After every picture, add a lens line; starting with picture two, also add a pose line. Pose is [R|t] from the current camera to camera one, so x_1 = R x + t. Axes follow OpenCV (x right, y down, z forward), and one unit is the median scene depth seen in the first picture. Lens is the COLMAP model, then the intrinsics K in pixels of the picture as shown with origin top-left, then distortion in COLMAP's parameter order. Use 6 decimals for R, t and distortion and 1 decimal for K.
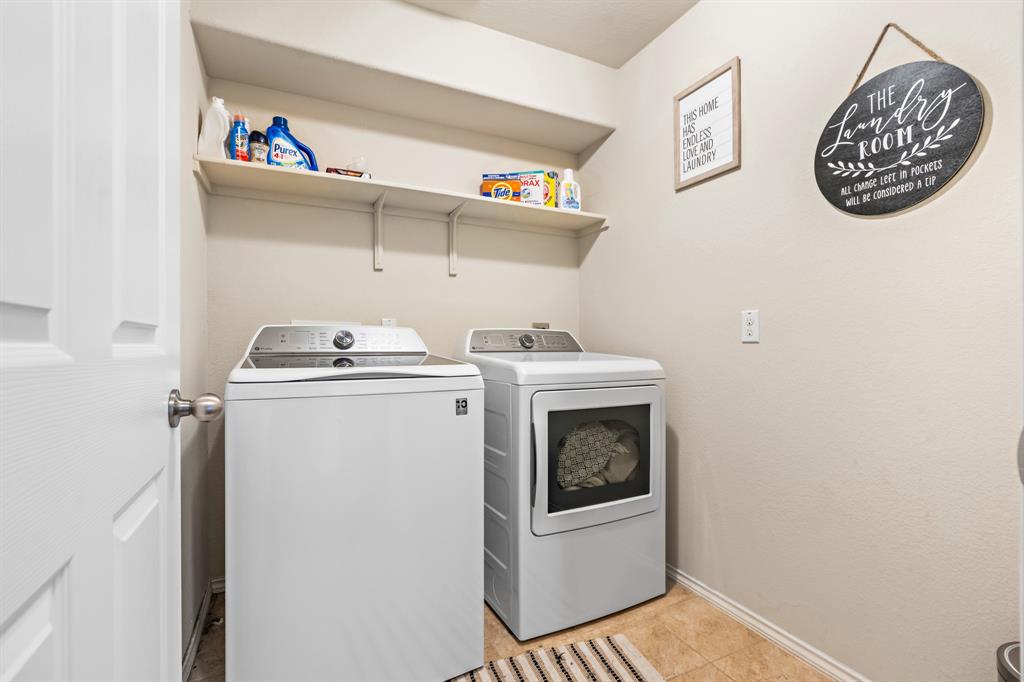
lens RADIAL K [[464.7, 0, 502.0], [0, 464.7, 340.3], [0, 0, 1]] dist [-0.003463, 0.001171]
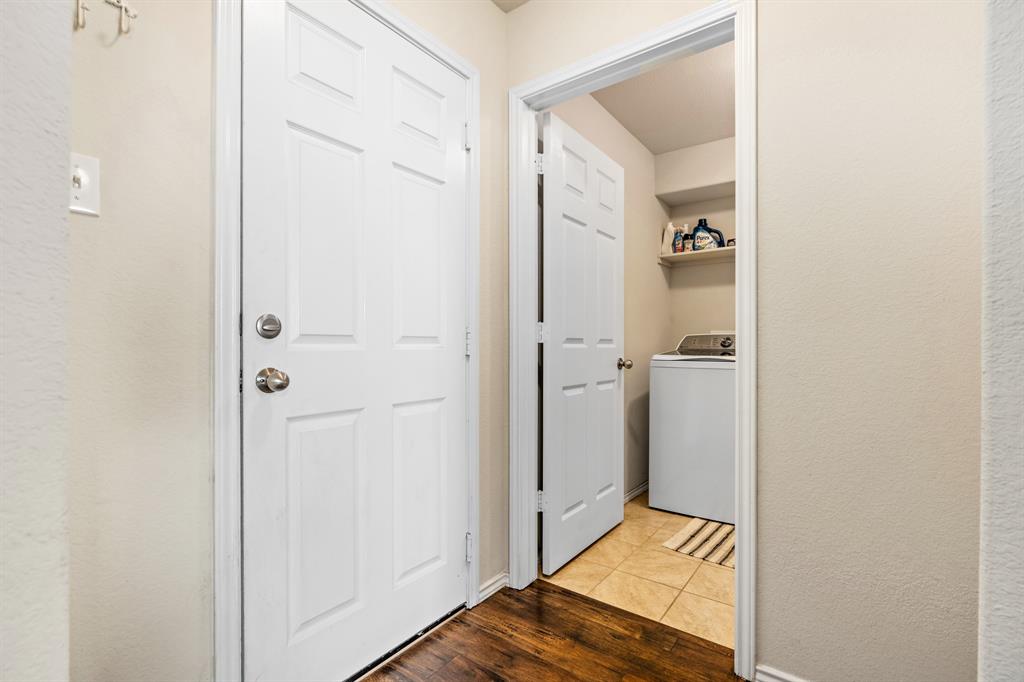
lens RADIAL K [[464.7, 0, 508.9], [0, 464.7, 343.7], [0, 0, 1]] dist [-0.003463, 0.001171]
pose [[0.474442, -0.002863, -0.880282, 0.828390], [0.007748, 0.999970, 0.000923, -0.003326], [0.880252, -0.007258, 0.474450, -0.574654]]
